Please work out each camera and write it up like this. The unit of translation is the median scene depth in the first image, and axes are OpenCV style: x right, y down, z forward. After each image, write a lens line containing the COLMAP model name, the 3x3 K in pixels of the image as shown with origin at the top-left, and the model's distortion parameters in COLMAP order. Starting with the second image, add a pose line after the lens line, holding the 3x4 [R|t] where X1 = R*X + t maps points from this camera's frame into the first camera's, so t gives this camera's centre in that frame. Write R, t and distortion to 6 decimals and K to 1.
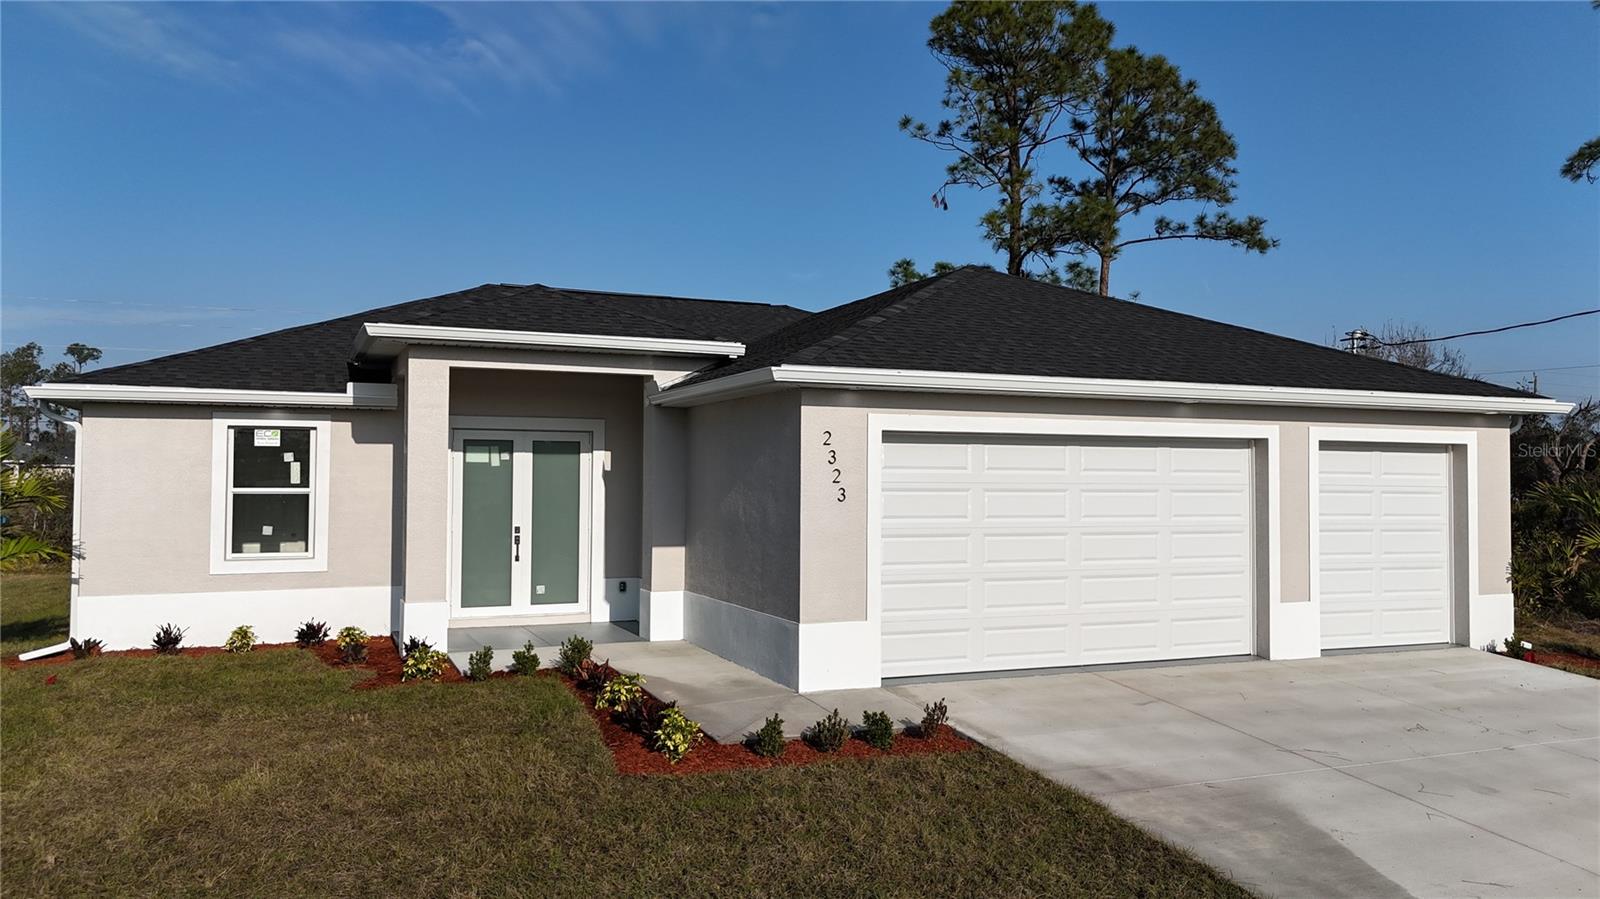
lens RADIAL K [[1179.5, 0, 807.0], [0, 1179.5, 453.6], [0, 0, 1]] dist [0.048177, -0.033242]
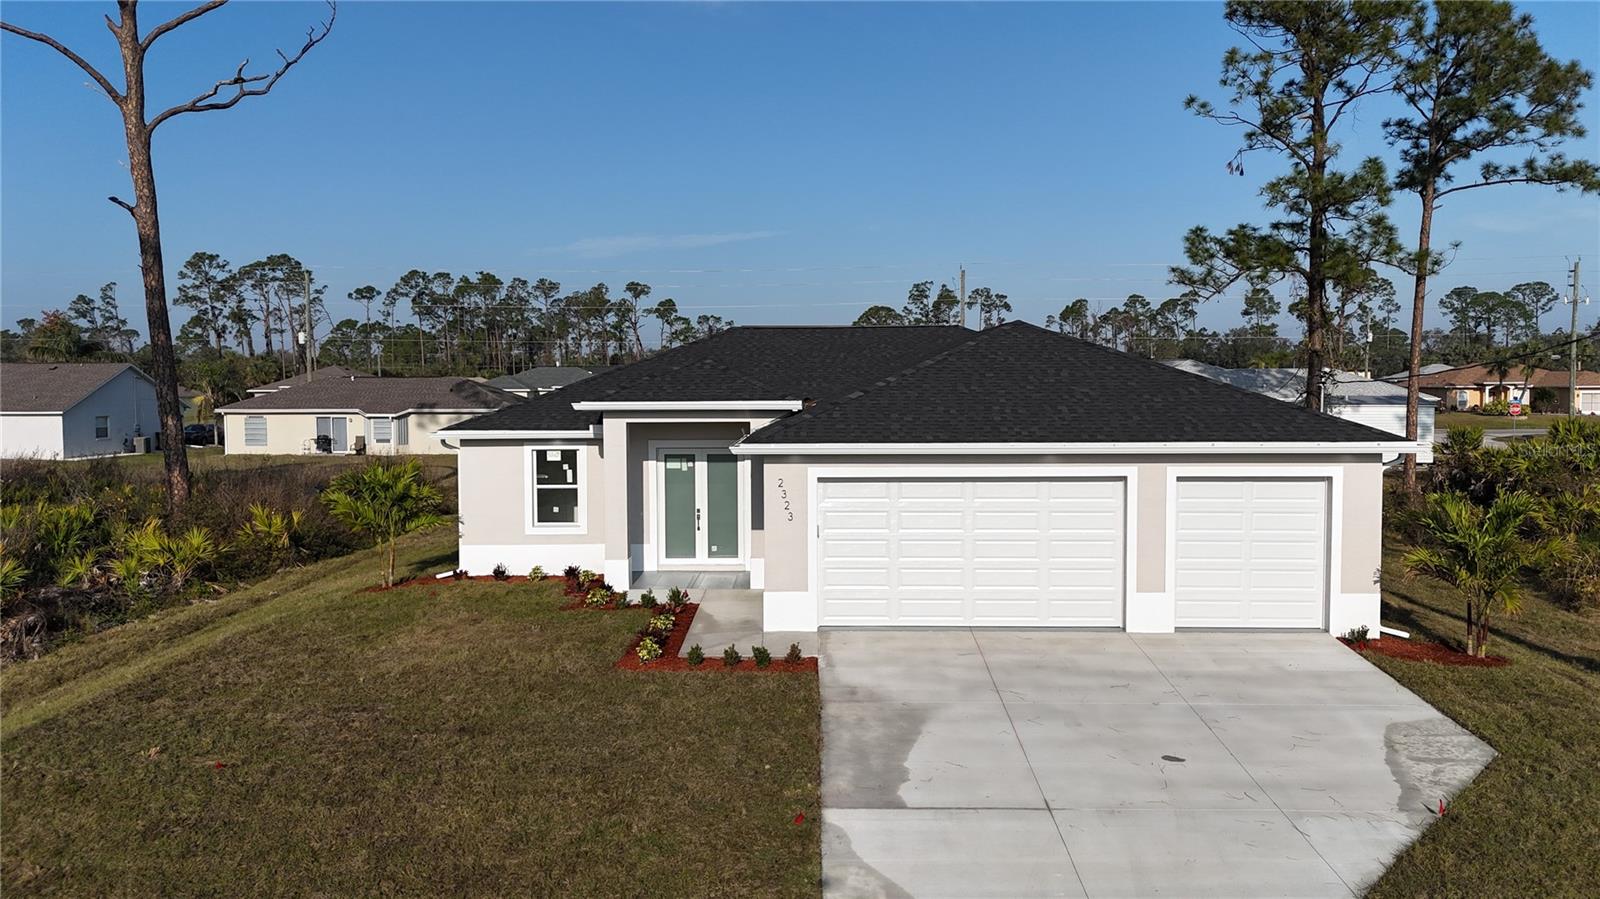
lens RADIAL K [[1179.5, 0, 795.1], [0, 1179.5, 443.1], [0, 0, 1]] dist [0.048177, -0.033242]
pose [[0.908623, 0.013357, -0.417404, 0.534875], [0.017804, 0.997341, 0.070670, -0.136223], [0.417238, -0.071644, 0.905969, -0.369685]]
